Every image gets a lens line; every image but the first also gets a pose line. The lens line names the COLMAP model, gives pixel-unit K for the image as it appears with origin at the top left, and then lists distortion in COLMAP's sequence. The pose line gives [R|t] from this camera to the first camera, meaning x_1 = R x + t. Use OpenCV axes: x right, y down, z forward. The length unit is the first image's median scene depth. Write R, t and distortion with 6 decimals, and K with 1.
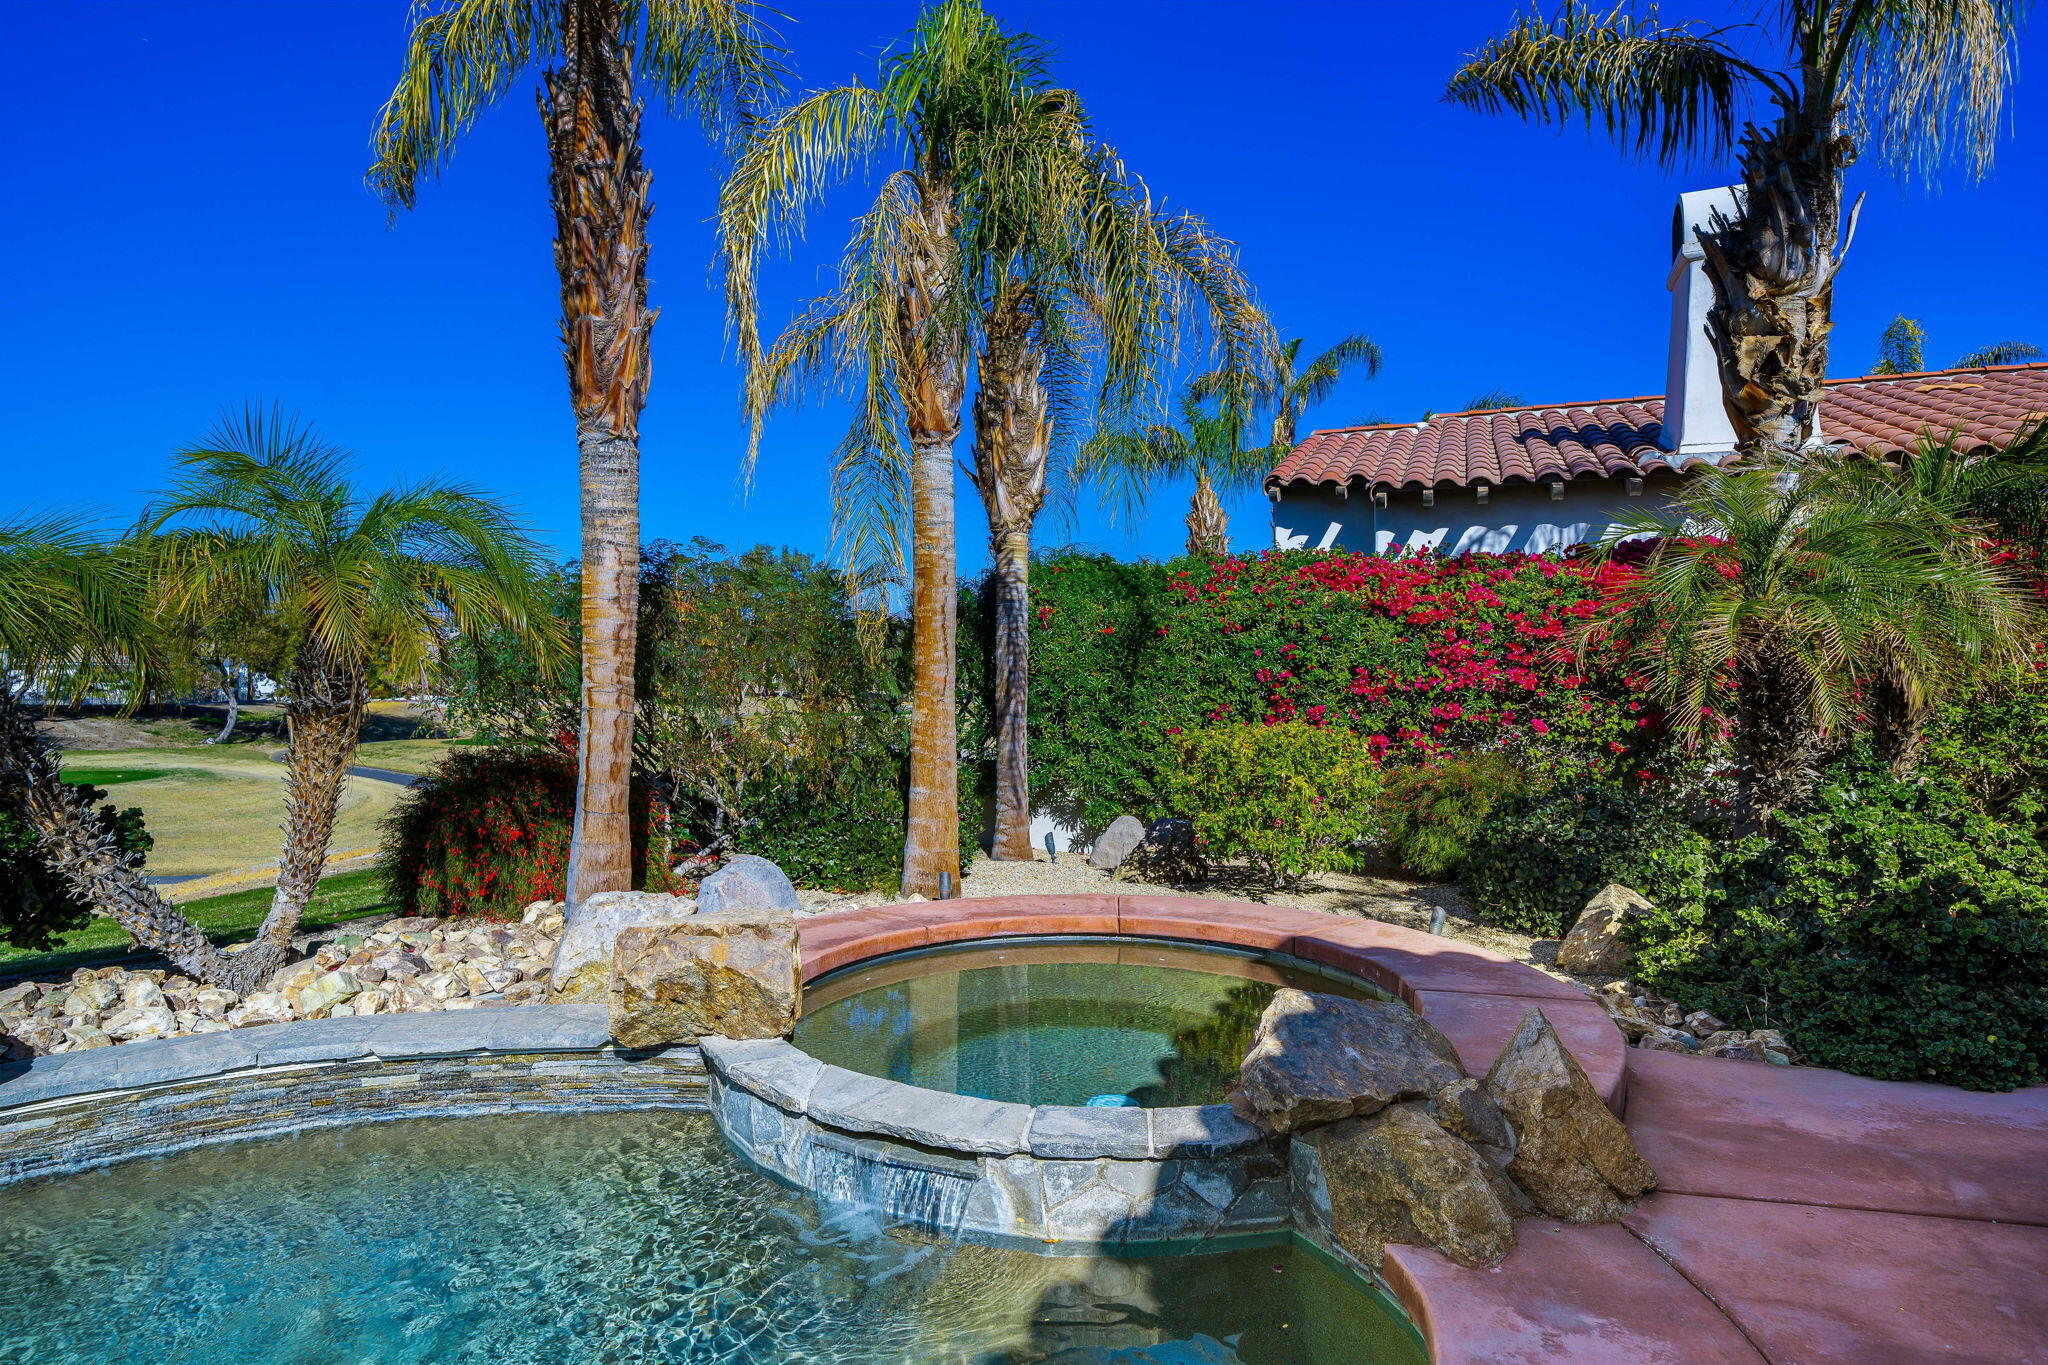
lens RADIAL K [[1132.0, 0, 1024.0], [0, 1132.0, 682.5], [0, 0, 1]] dist [0.002453, 0.000655]
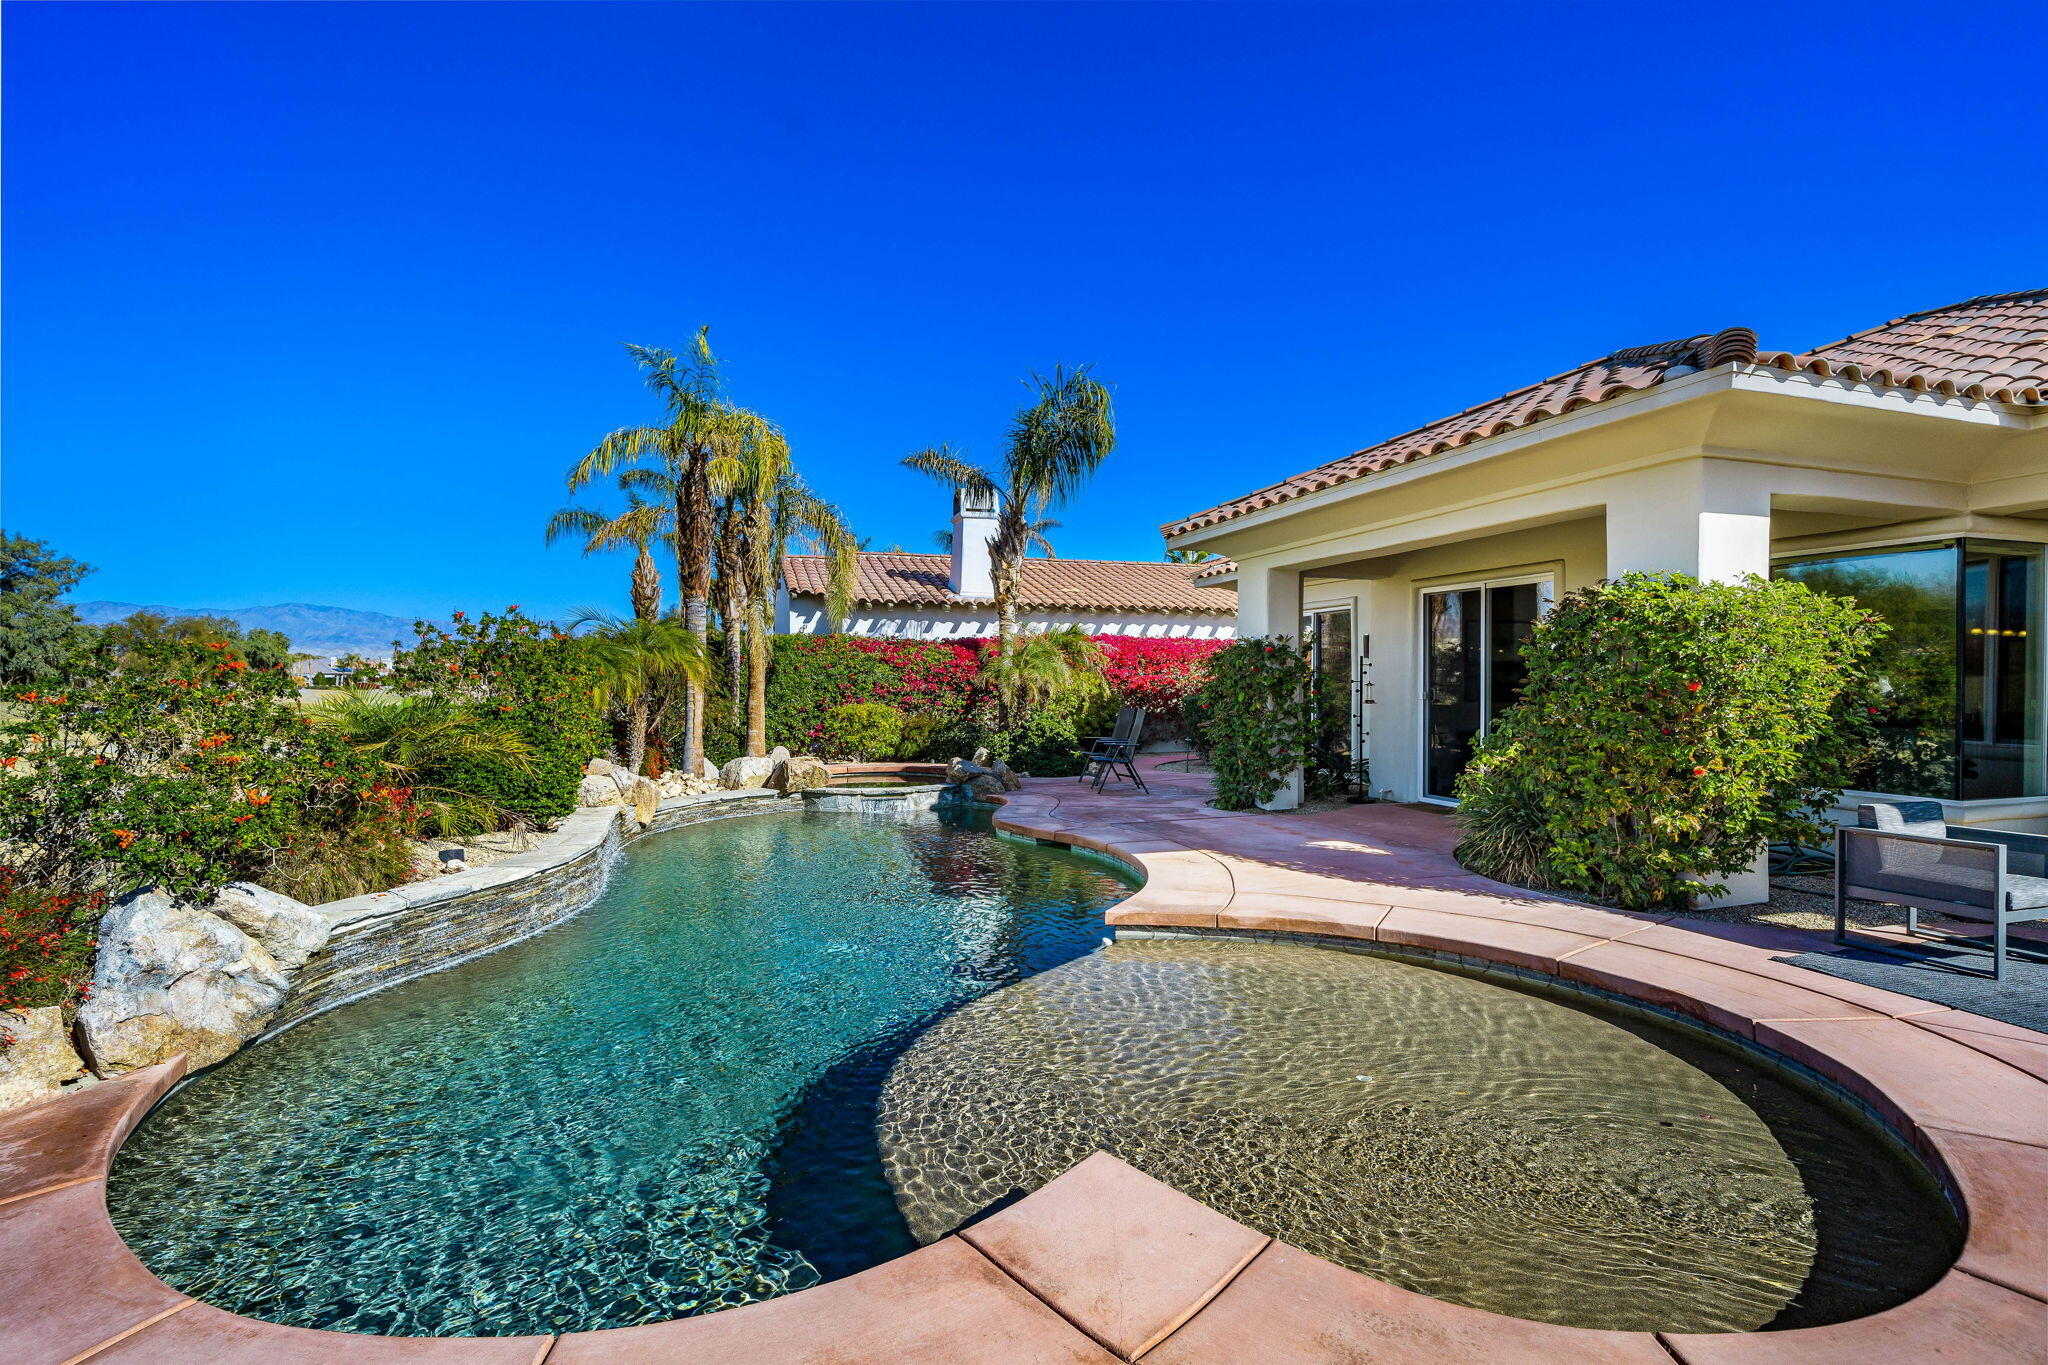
lens RADIAL K [[923.8, 0, 1024.0], [0, 923.8, 682.5], [0, 0, 1]] dist [0.001437, 0.000194]
pose [[0.767577, -0.001444, 0.640955, -0.978865], [0.001088, 0.999999, 0.000949, -0.018697], [-0.640956, -0.000031, 0.767578, -1.031868]]
